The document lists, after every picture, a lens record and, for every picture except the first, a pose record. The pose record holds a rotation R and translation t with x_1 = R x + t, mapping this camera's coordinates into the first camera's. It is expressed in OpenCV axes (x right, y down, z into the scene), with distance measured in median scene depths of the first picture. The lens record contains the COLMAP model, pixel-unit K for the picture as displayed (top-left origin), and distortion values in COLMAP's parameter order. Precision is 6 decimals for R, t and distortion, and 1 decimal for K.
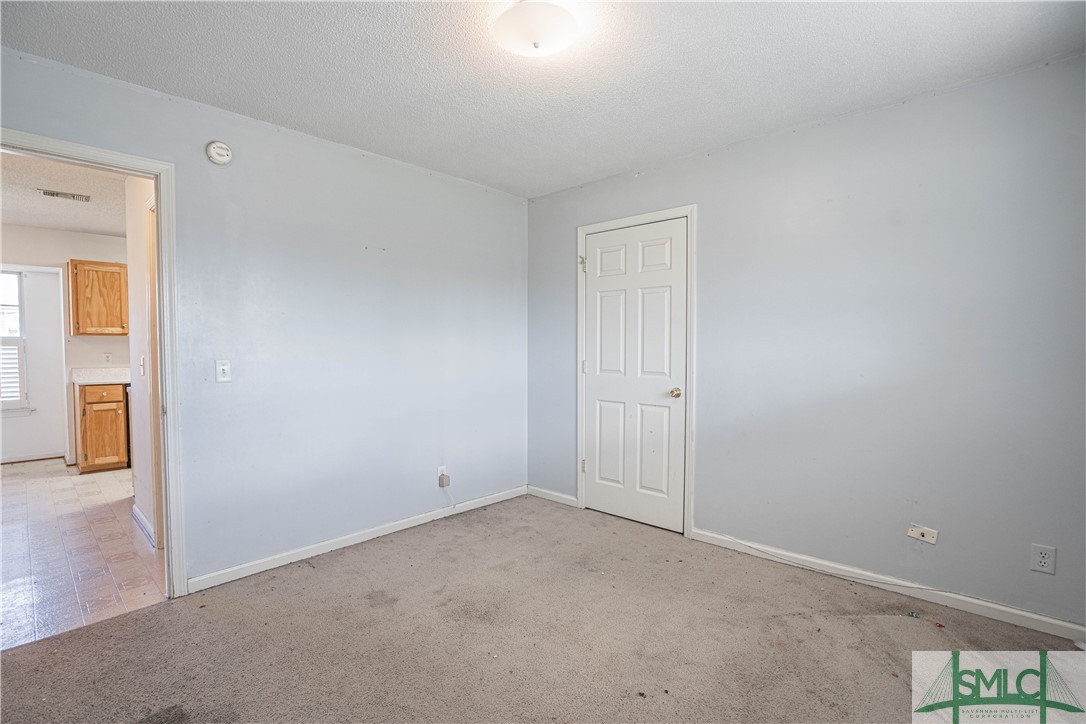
lens RADIAL K [[511.2, 0, 543.0], [0, 511.2, 362.0], [0, 0, 1]] dist [-0.041986, 0.014118]
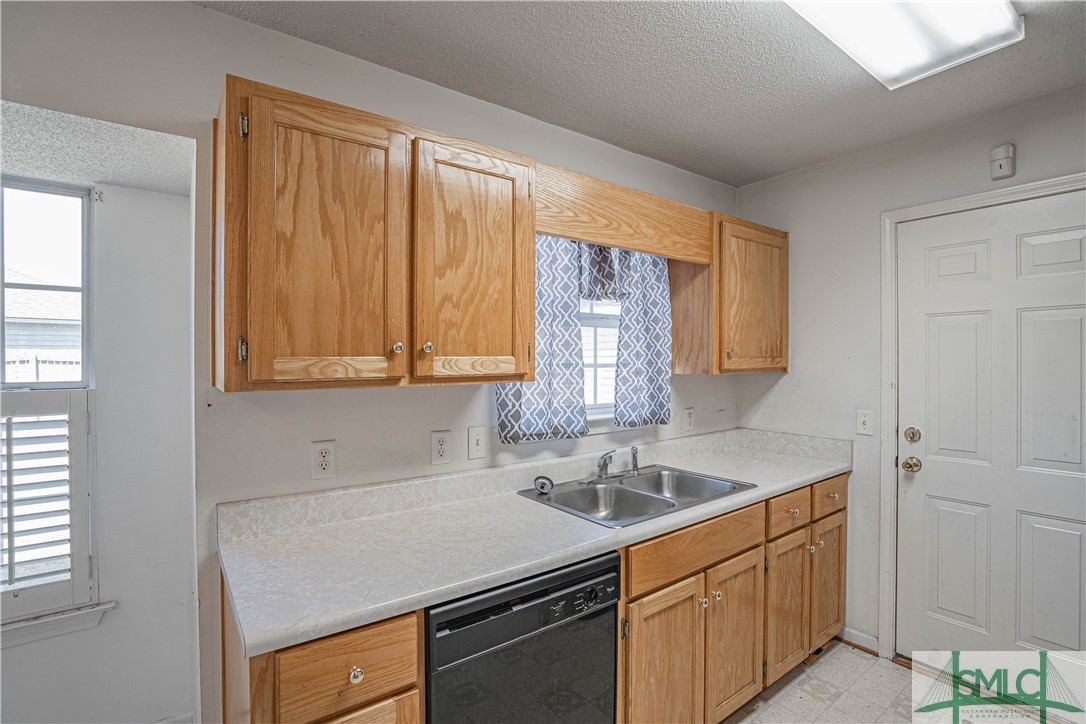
lens RADIAL K [[511.2, 0, 543.0], [0, 511.2, 362.0], [0, 0, 1]] dist [-0.041986, 0.014118]
pose [[0.984838, 0.002338, -0.173462, -0.734991], [-0.007760, 0.999502, -0.030590, -0.059861], [0.173304, 0.031472, 0.984365, 0.770168]]
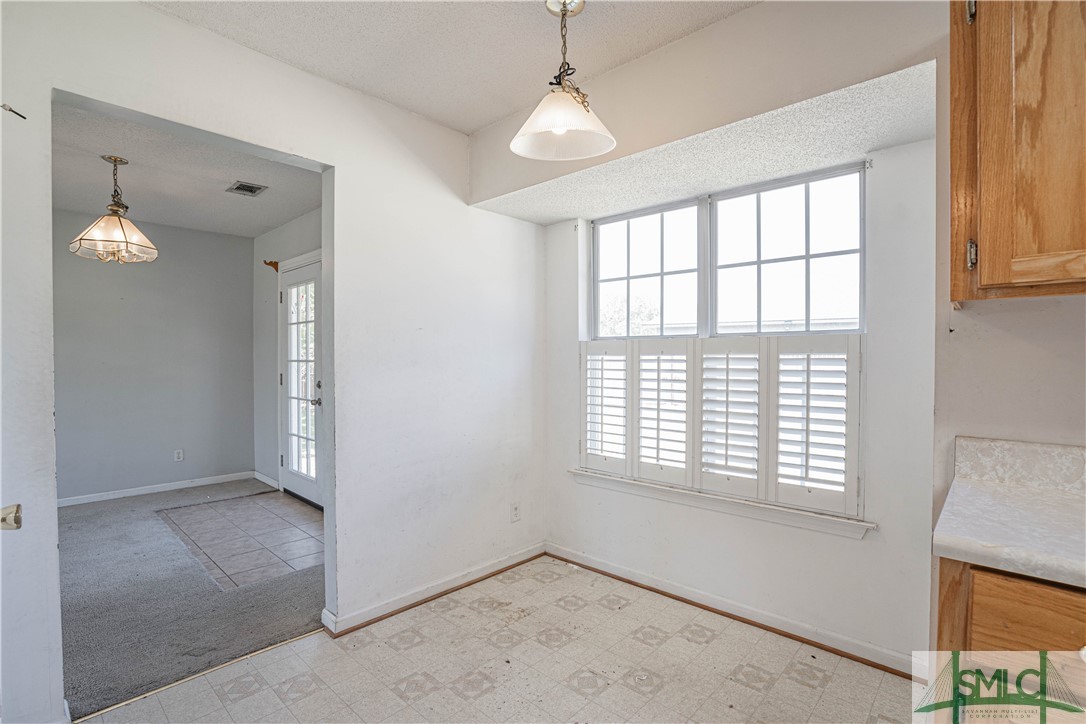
lens RADIAL K [[511.2, 0, 543.0], [0, 511.2, 362.0], [0, 0, 1]] dist [-0.041986, 0.014118]
pose [[0.014638, 0.008007, -0.999861, -0.703368], [-0.047625, 0.998839, 0.007302, -0.017569], [0.998758, 0.047511, 0.015002, 0.794622]]
